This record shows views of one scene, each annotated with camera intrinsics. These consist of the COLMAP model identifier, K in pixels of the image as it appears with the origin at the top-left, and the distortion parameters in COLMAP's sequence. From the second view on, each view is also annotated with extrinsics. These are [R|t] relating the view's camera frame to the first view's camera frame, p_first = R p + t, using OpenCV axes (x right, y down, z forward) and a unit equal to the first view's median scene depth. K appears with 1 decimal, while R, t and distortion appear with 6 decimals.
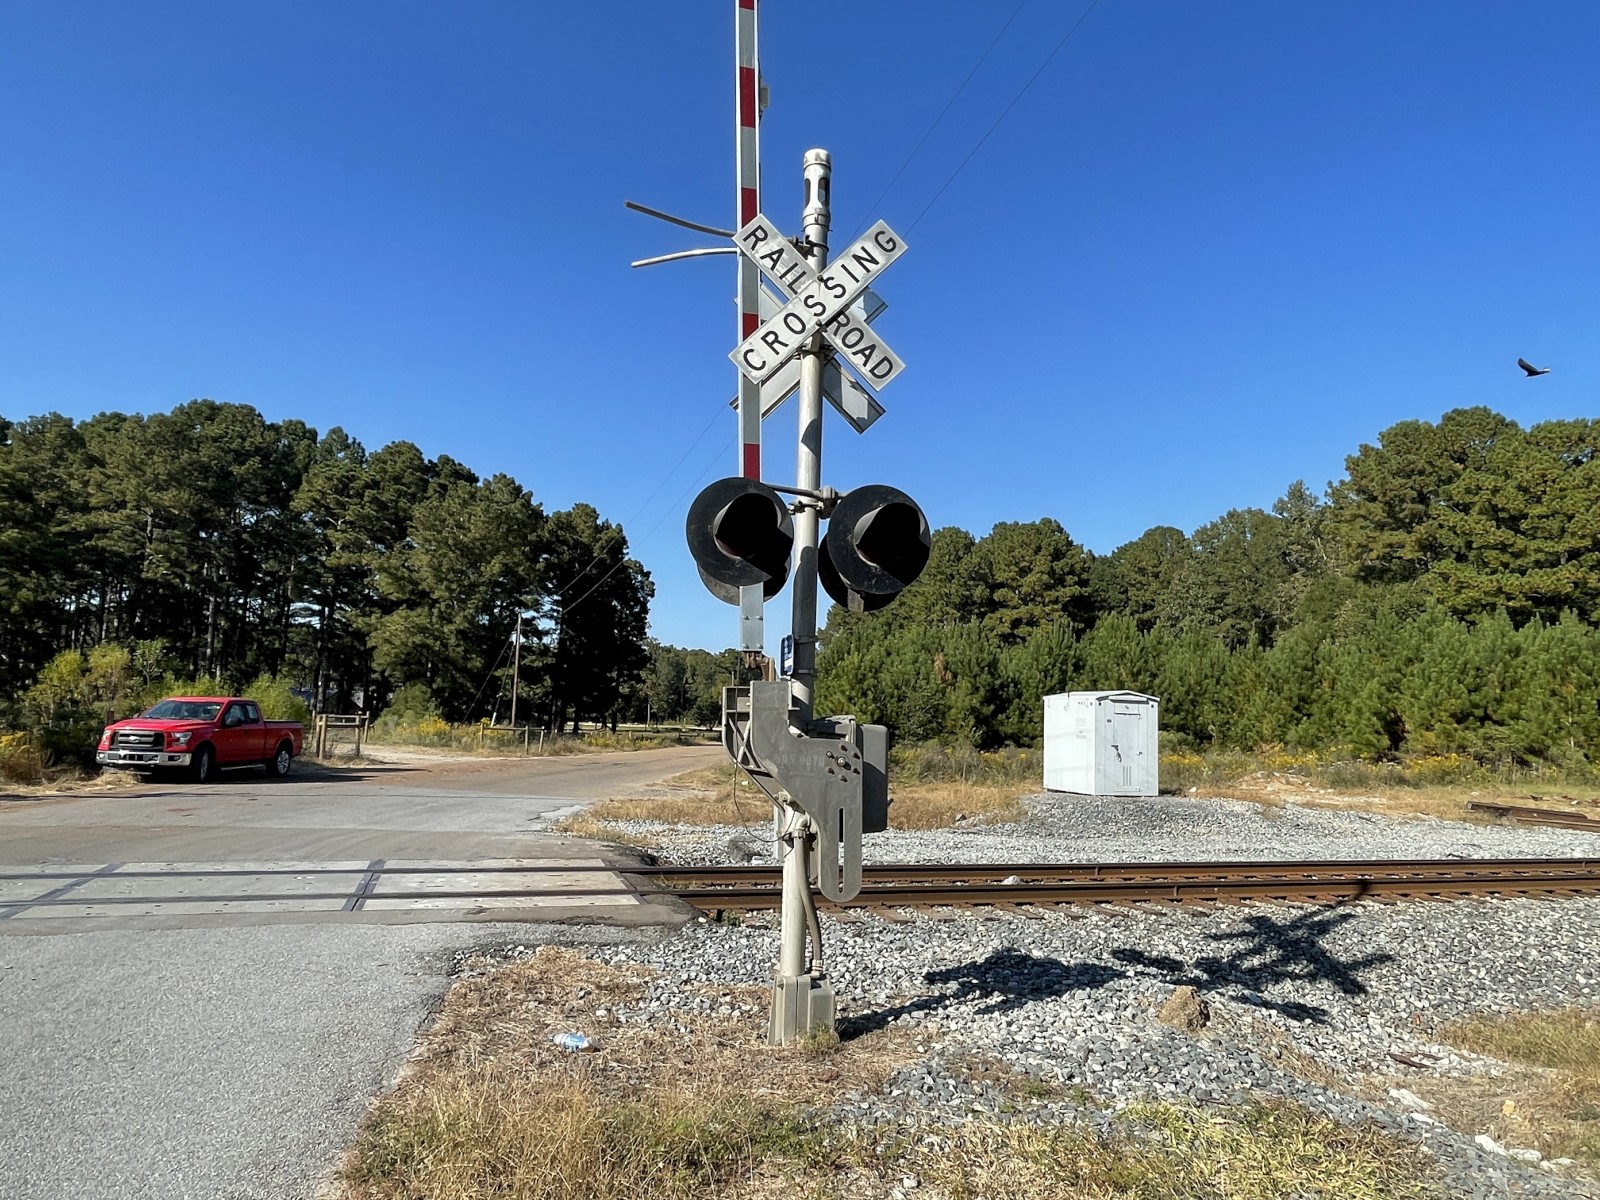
lens RADIAL K [[1029.0, 0, 807.4], [0, 1029.0, 596.8], [0, 0, 1]] dist [-0.000268, -0.002145]
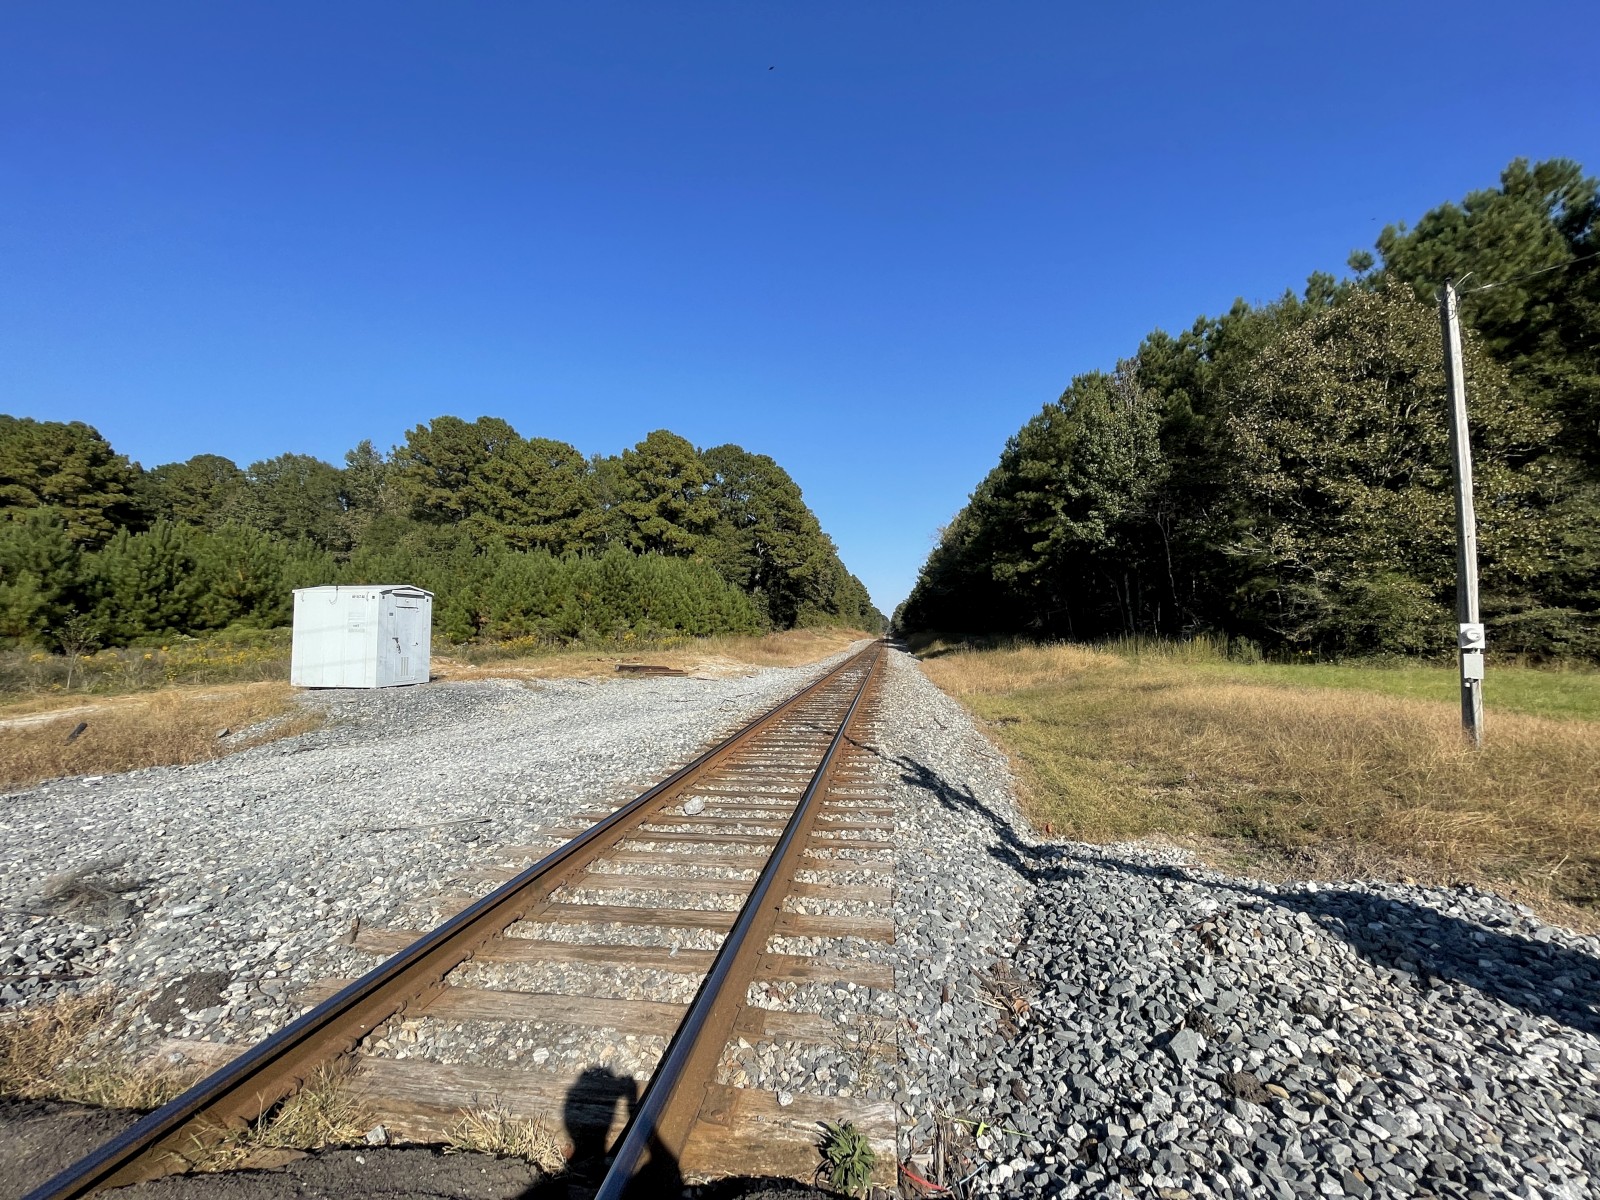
lens RADIAL K [[650.0, 0, 797.8], [0, 650.0, 596.9], [0, 0, 1]] dist [-0.000933, 0.000429]
pose [[0.443126, 0.013962, 0.896351, -0.050072], [-0.091640, 0.995346, 0.029799, 0.022422], [-0.891763, -0.095346, 0.442343, 0.168830]]
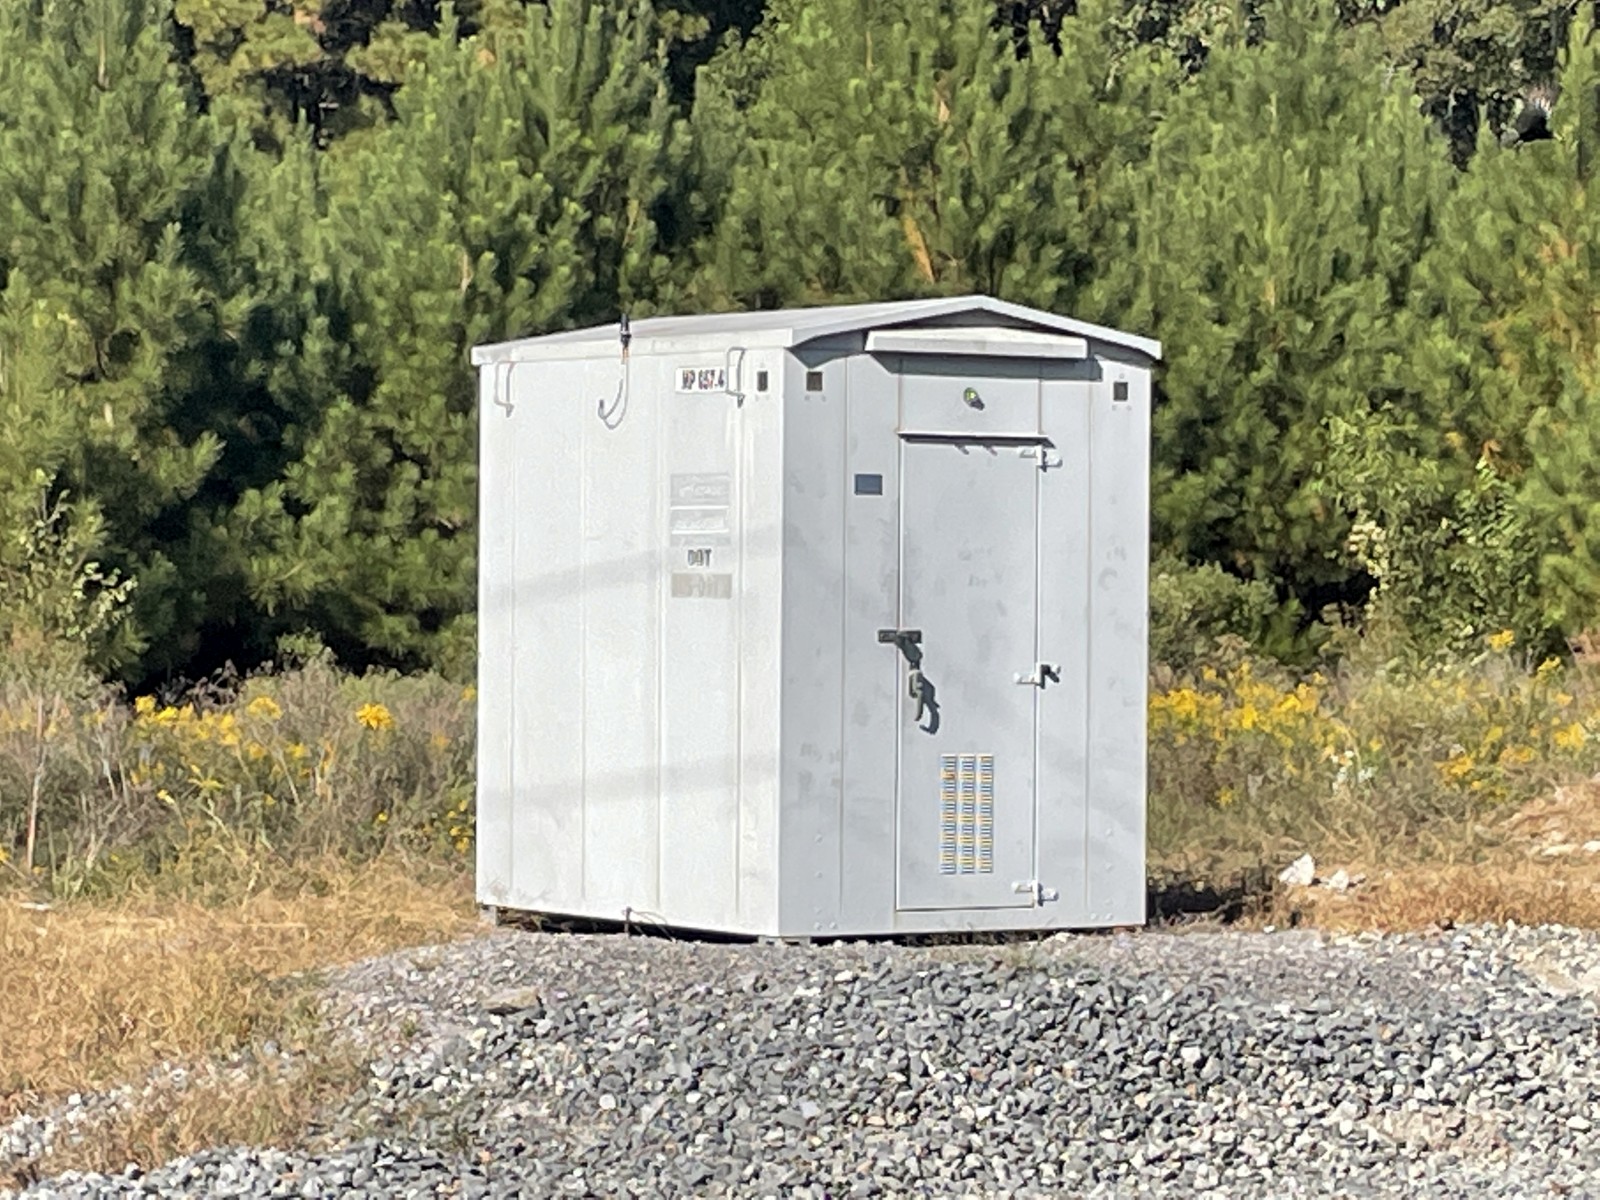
lens RADIAL K [[5324.7, 0, 800.0], [0, 5324.7, 600.0], [0, 0, 1]] dist [0.153086, 1.359257]
pose [[0.961076, -0.026877, 0.274972, 0.024402], [-0.008637, 0.991848, 0.127133, 0.015212], [-0.276147, -0.124560, 0.953010, 0.094716]]
